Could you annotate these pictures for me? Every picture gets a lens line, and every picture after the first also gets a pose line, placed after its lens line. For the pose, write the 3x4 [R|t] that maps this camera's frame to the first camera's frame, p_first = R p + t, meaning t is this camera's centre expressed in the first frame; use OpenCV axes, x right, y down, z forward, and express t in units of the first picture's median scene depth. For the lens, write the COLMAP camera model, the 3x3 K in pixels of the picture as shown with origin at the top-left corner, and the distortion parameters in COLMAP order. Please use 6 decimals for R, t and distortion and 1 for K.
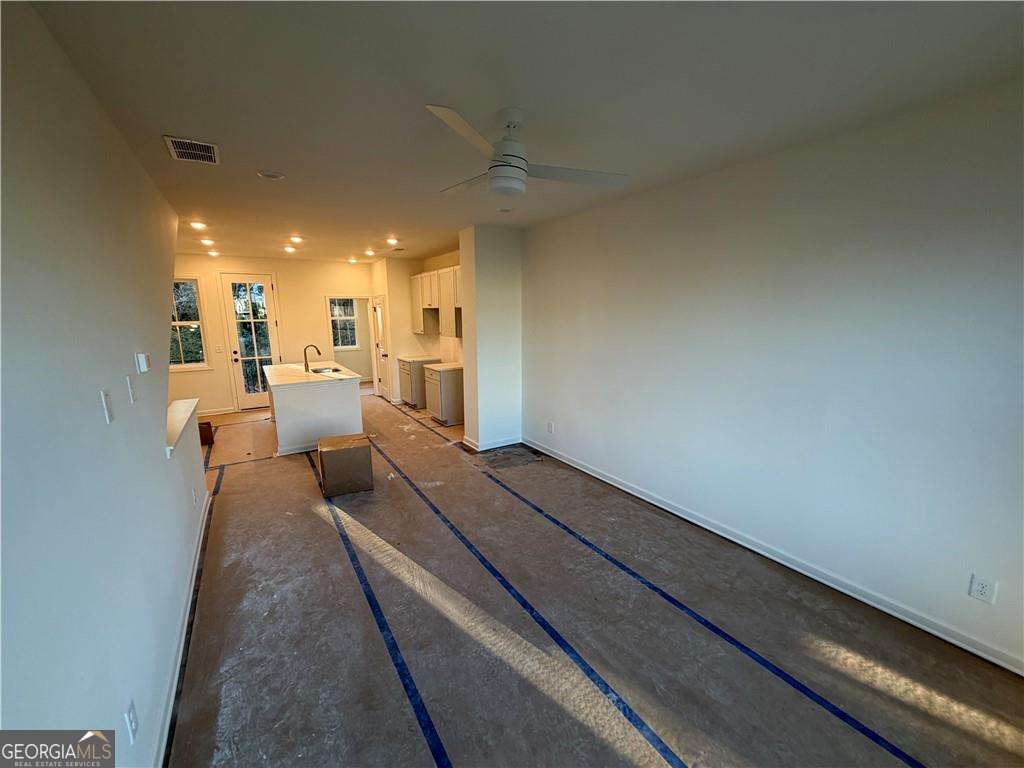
lens RADIAL K [[406.0, 0, 512.1], [0, 406.0, 387.3], [0, 0, 1]] dist [-0.000134, -0.000491]
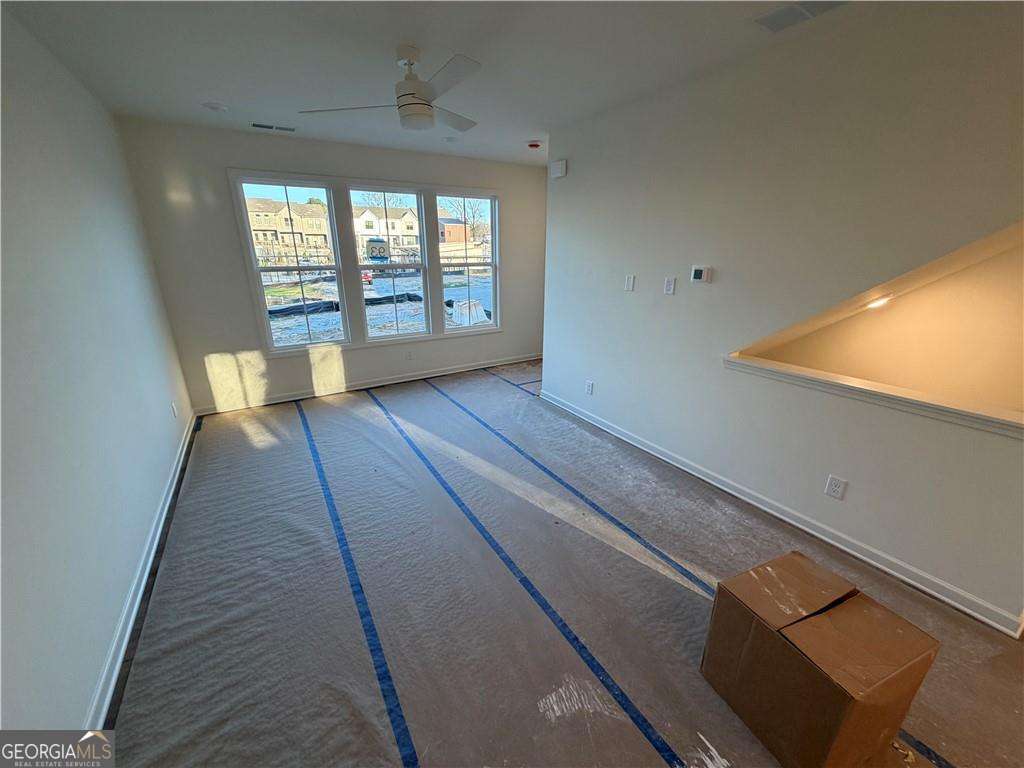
lens RADIAL K [[406.0, 0, 514.5], [0, 406.0, 382.7], [0, 0, 1]] dist [-0.000134, -0.000491]
pose [[-0.999879, 0.001436, 0.015479, -0.218393], [0.008744, 0.875213, 0.483659, -0.294511], [-0.012853, 0.483736, -0.875120, 1.703146]]
